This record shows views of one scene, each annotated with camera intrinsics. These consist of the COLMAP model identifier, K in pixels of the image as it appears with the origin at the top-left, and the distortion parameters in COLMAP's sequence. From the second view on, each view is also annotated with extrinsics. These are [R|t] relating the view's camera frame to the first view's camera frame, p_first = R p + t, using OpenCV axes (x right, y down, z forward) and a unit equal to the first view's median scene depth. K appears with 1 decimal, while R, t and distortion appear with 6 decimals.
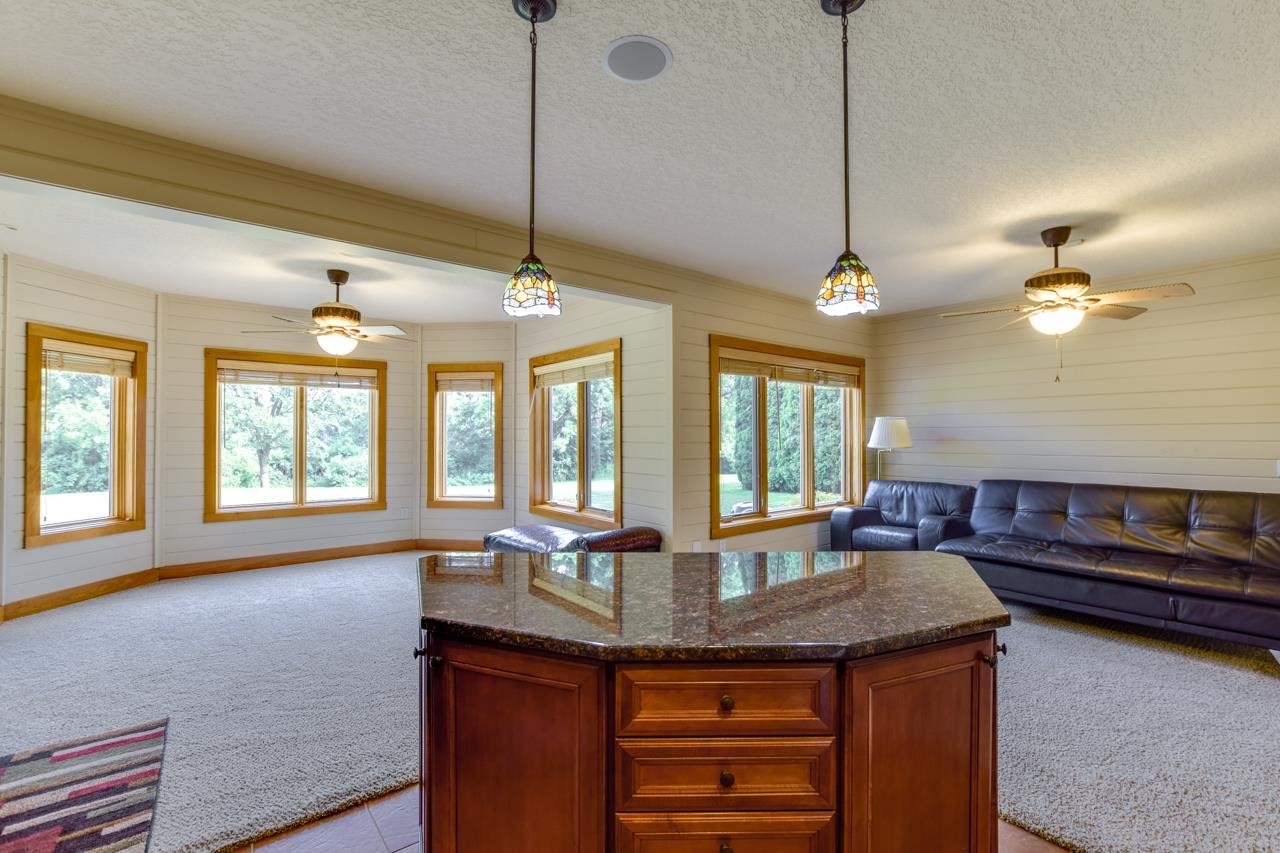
lens RADIAL K [[566.4, 0, 644.1], [0, 566.4, 432.8], [0, 0, 1]] dist [-0.031713, 0.010182]
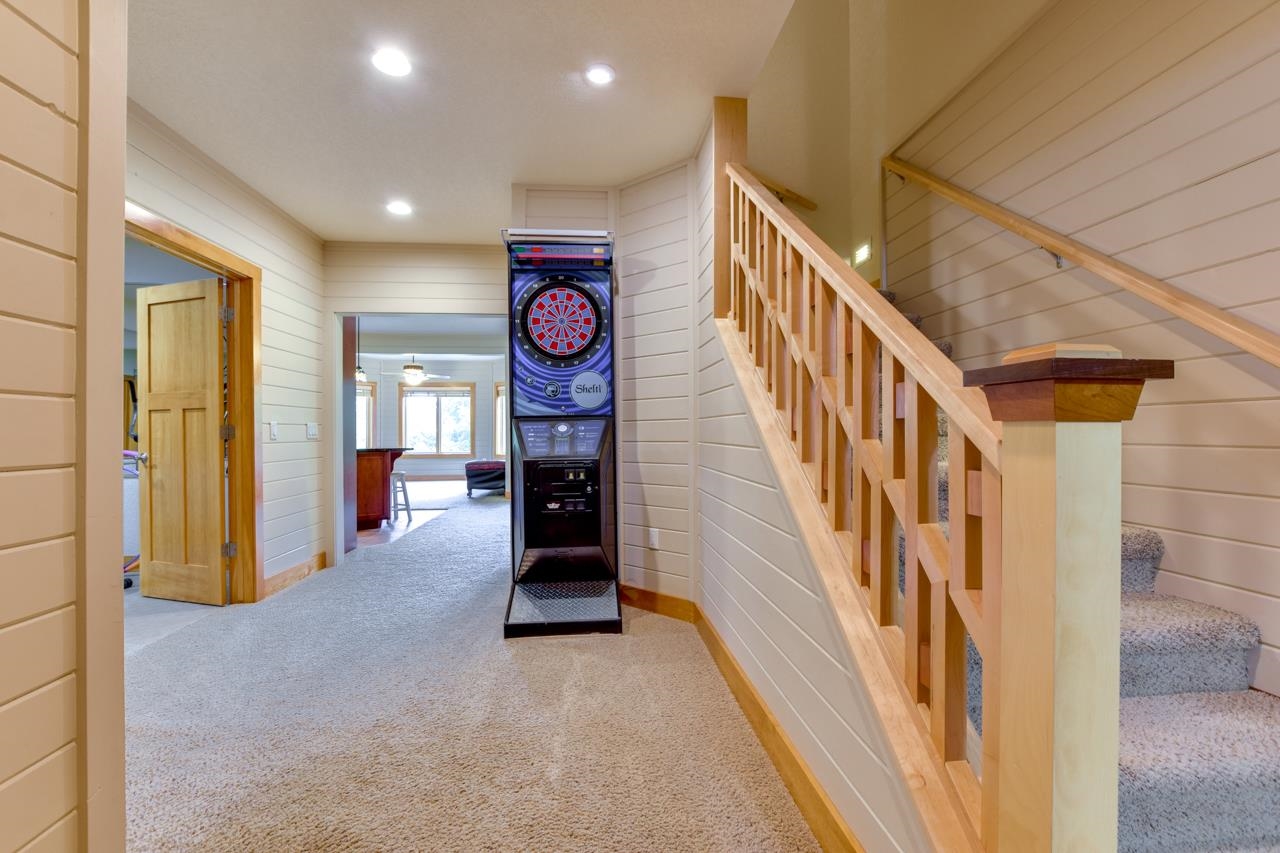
lens RADIAL K [[566.4, 0, 644.1], [0, 566.4, 432.8], [0, 0, 1]] dist [-0.031713, 0.010182]
pose [[0.836346, -0.000931, -0.548202, 1.327138], [0.007003, 0.999935, 0.008985, 0.041615], [0.548158, -0.011354, 0.836298, -0.386211]]
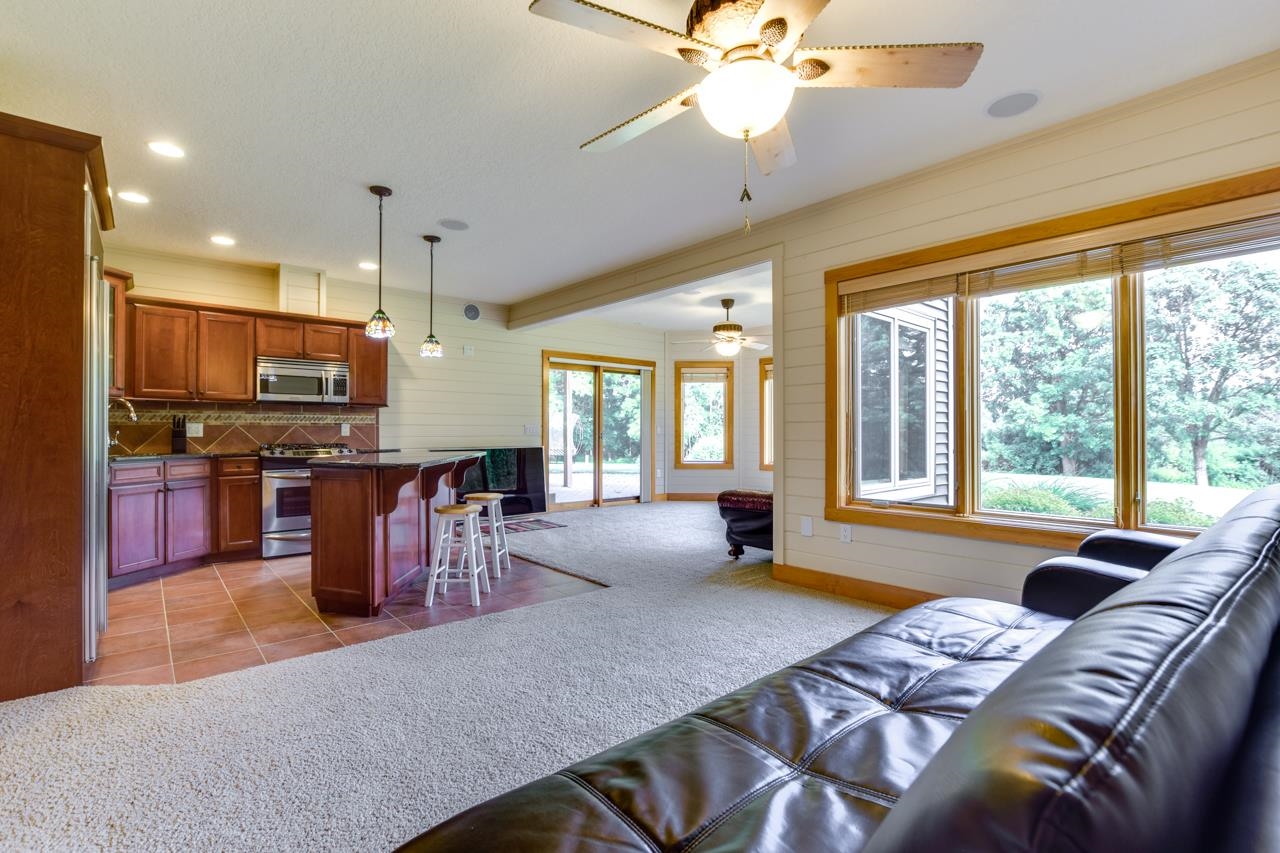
lens RADIAL K [[578.2, 0, 642.0], [0, 578.2, 430.4], [0, 0, 1]] dist [-0.020412, 0.000218]
pose [[0.037542, -0.001701, -0.999294, 0.824229], [0.006821, 0.999976, -0.001446, 0.049554], [0.999272, -0.006762, 0.037553, 0.604805]]
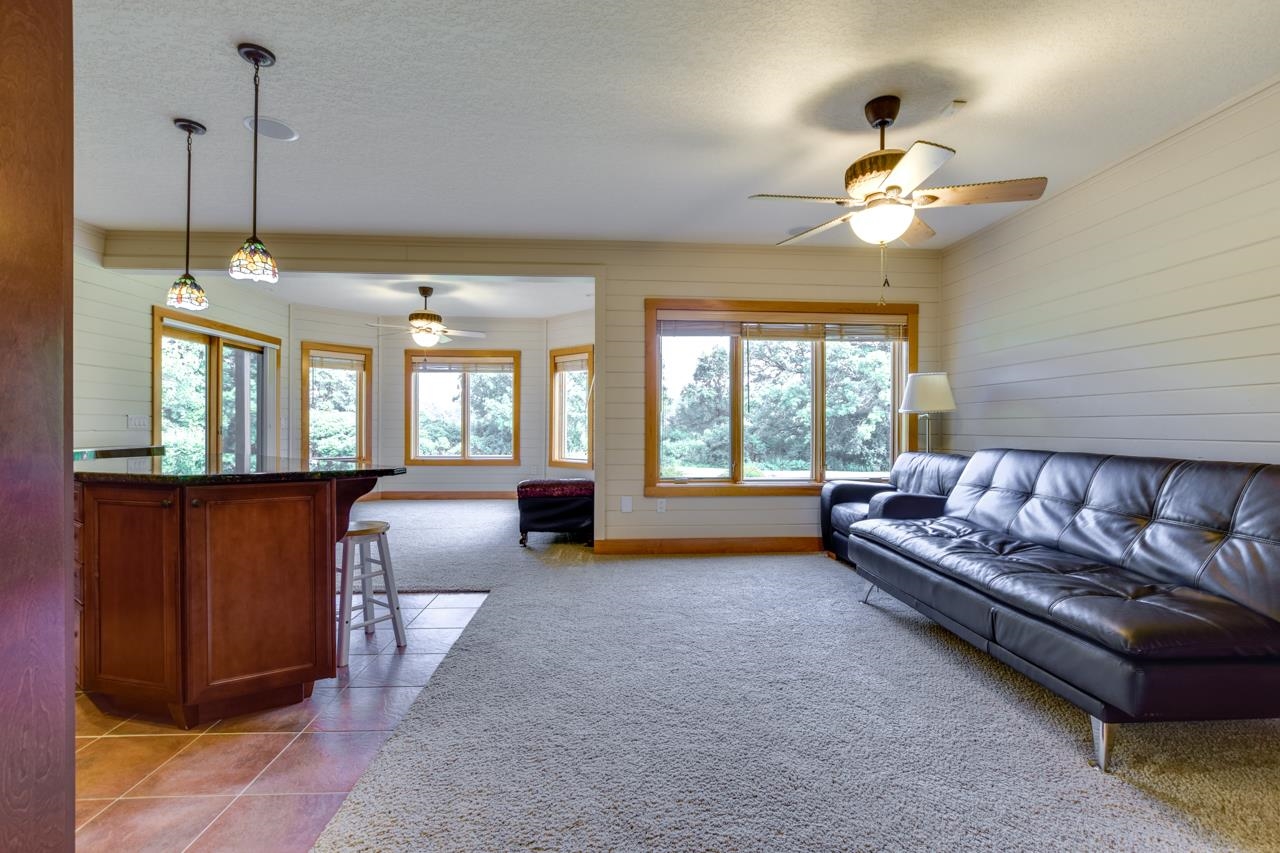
lens RADIAL K [[566.4, 0, 644.1], [0, 566.4, 432.8], [0, 0, 1]] dist [-0.031713, 0.010182]
pose [[0.816074, 0.010841, -0.577846, 0.620495], [-0.001144, 0.999852, 0.017143, 0.045923], [0.577947, -0.013329, 0.815966, 0.128335]]
